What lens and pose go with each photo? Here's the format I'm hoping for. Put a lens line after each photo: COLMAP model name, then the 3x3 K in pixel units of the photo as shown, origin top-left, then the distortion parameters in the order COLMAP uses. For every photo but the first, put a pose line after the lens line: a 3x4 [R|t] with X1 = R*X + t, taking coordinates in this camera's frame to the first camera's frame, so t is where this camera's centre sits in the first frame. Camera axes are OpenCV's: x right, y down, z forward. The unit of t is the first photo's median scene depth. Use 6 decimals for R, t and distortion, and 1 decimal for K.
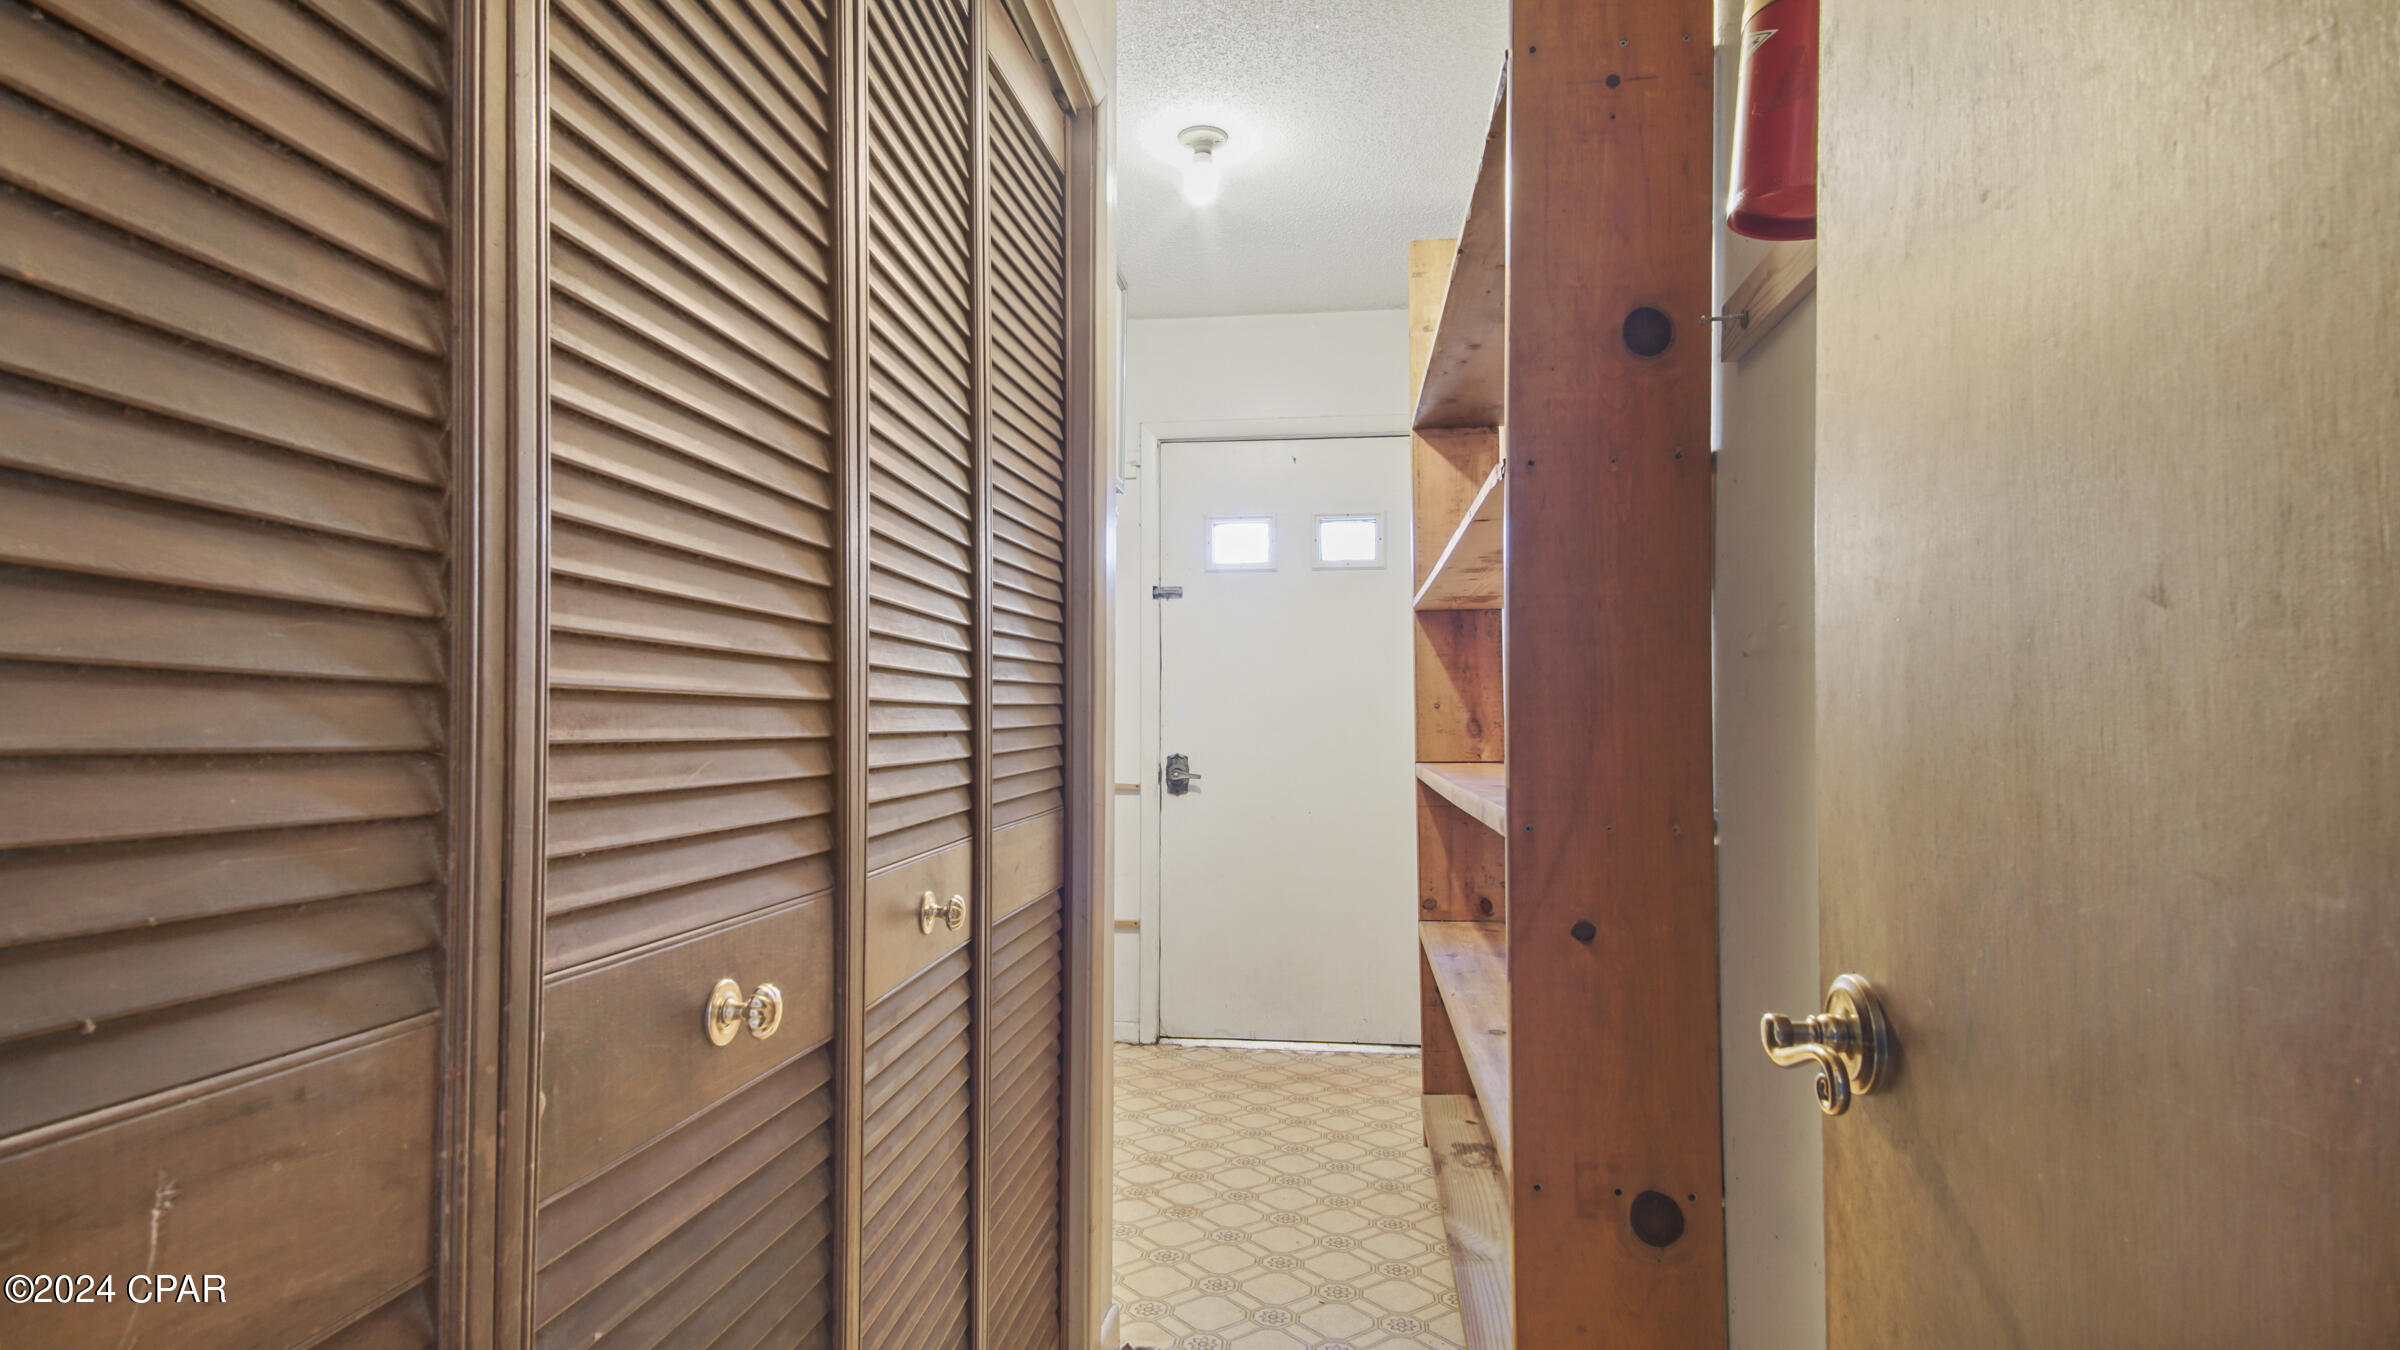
lens RADIAL K [[1292.7, 0, 1196.1], [0, 1292.7, 734.3], [0, 0, 1]] dist [0.087504, -0.057266]
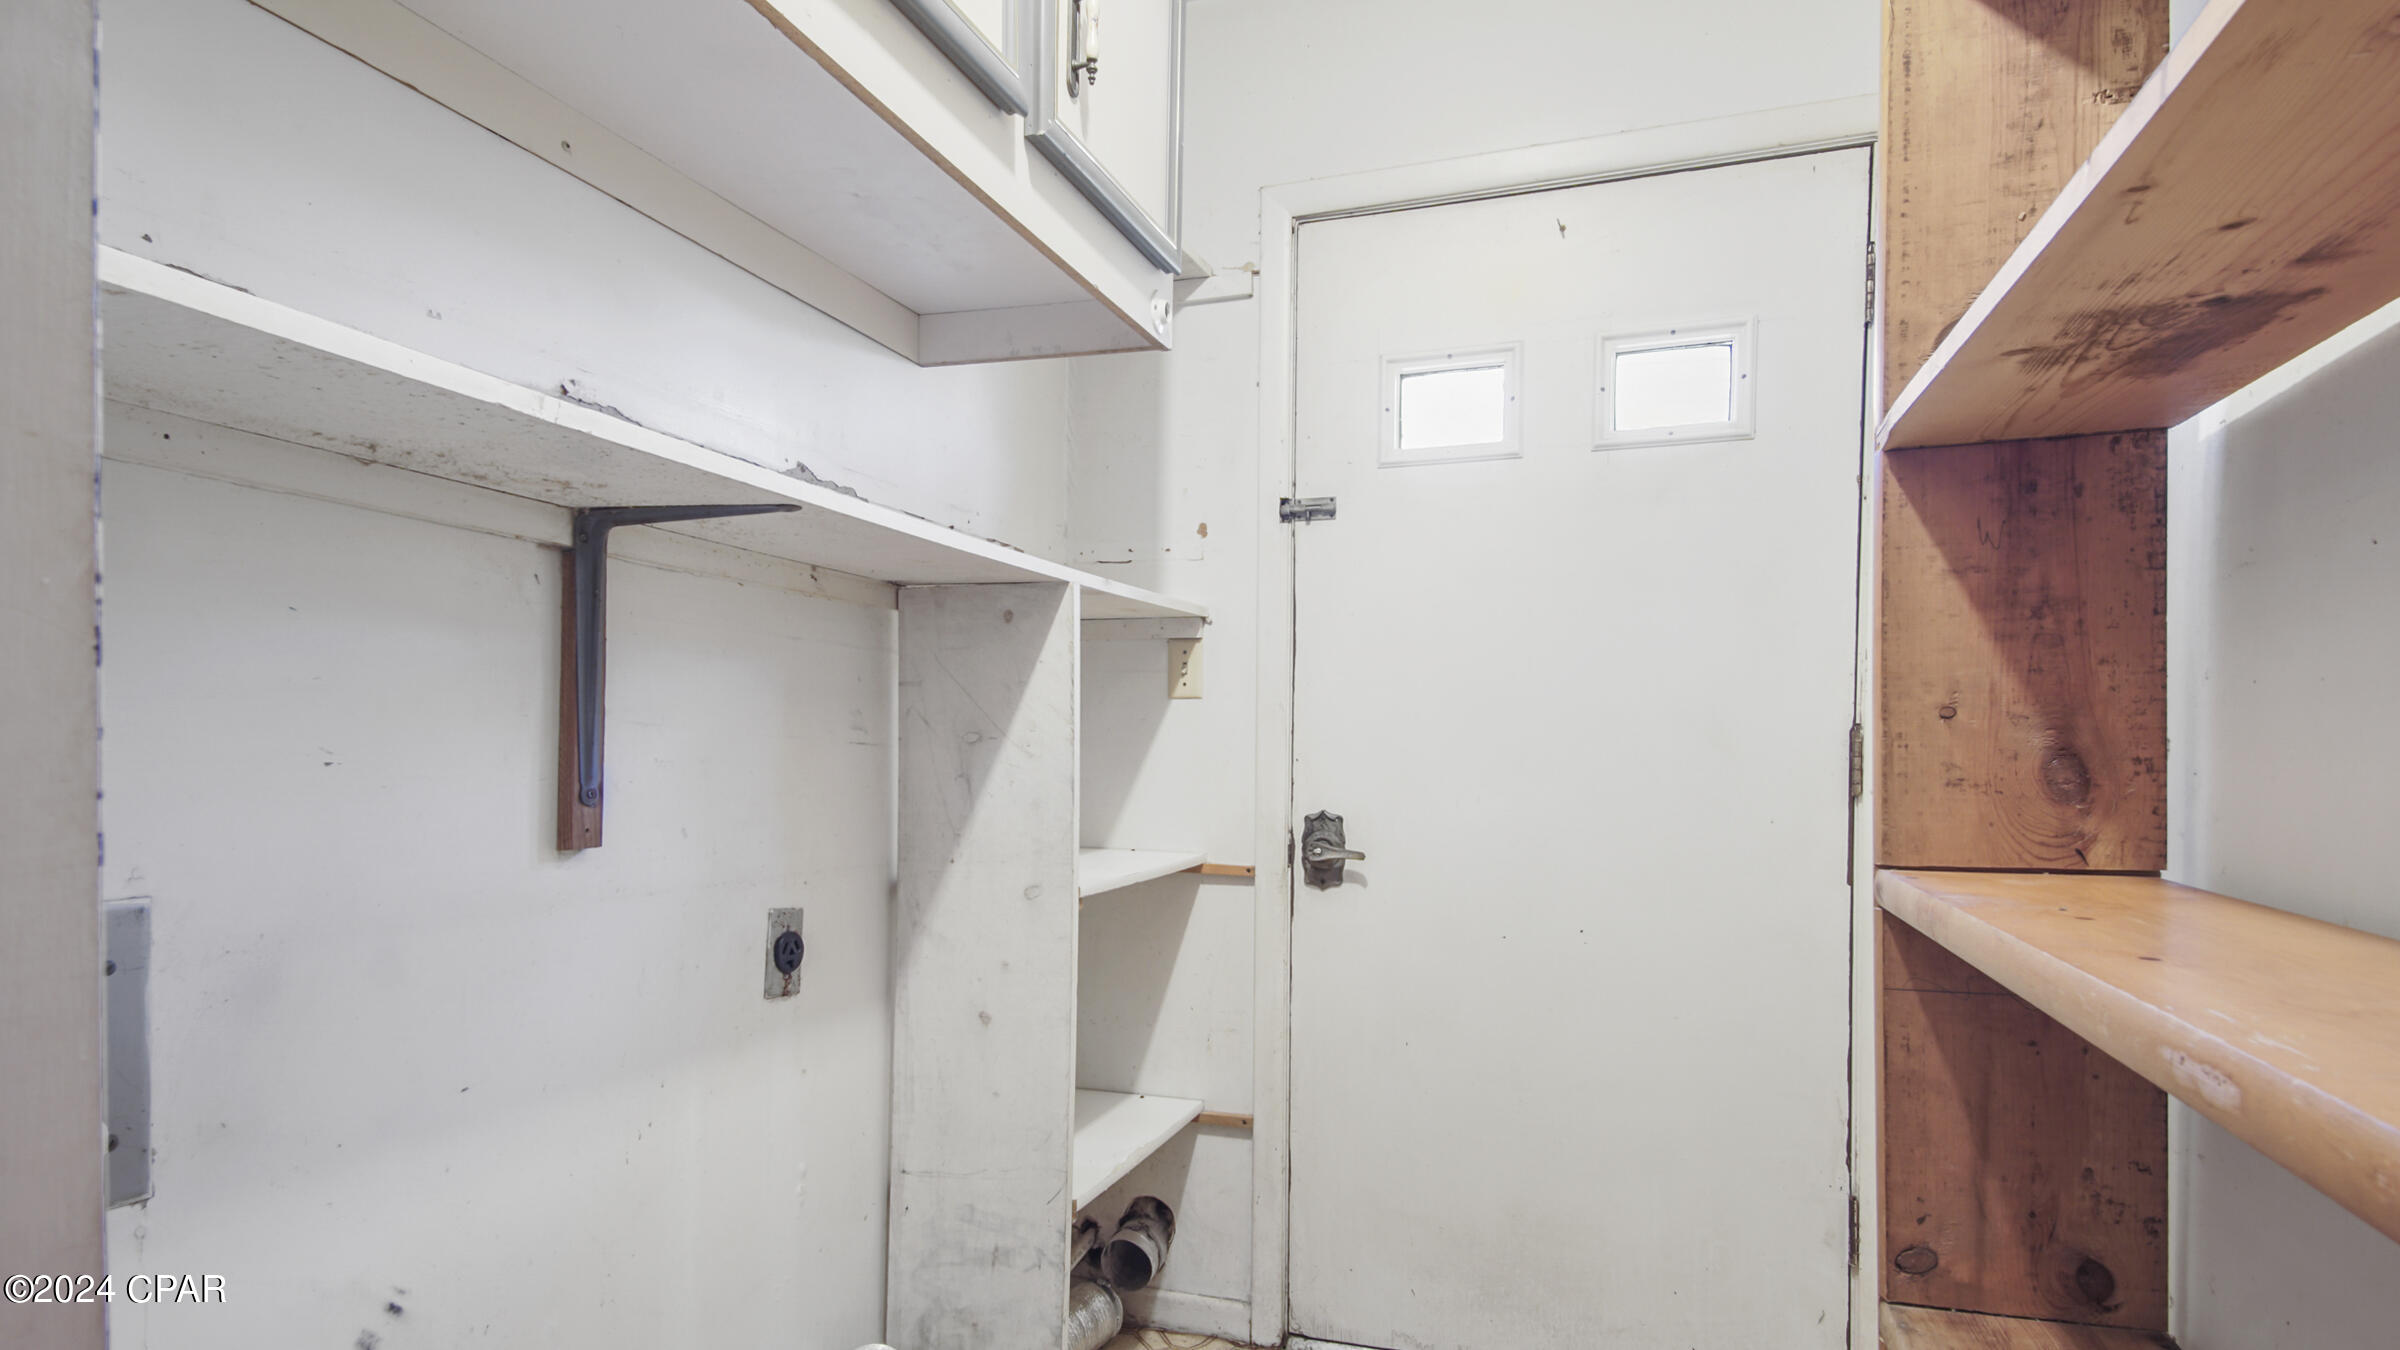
lens RADIAL K [[1292.7, 0, 1196.1], [0, 1292.7, 734.3], [0, 0, 1]] dist [0.087504, -0.057266]
pose [[0.977799, 0.019373, -0.208648, 0.047022], [-0.026492, 0.999156, -0.031381, 0.001170], [0.207865, 0.036212, 0.977487, 0.479023]]
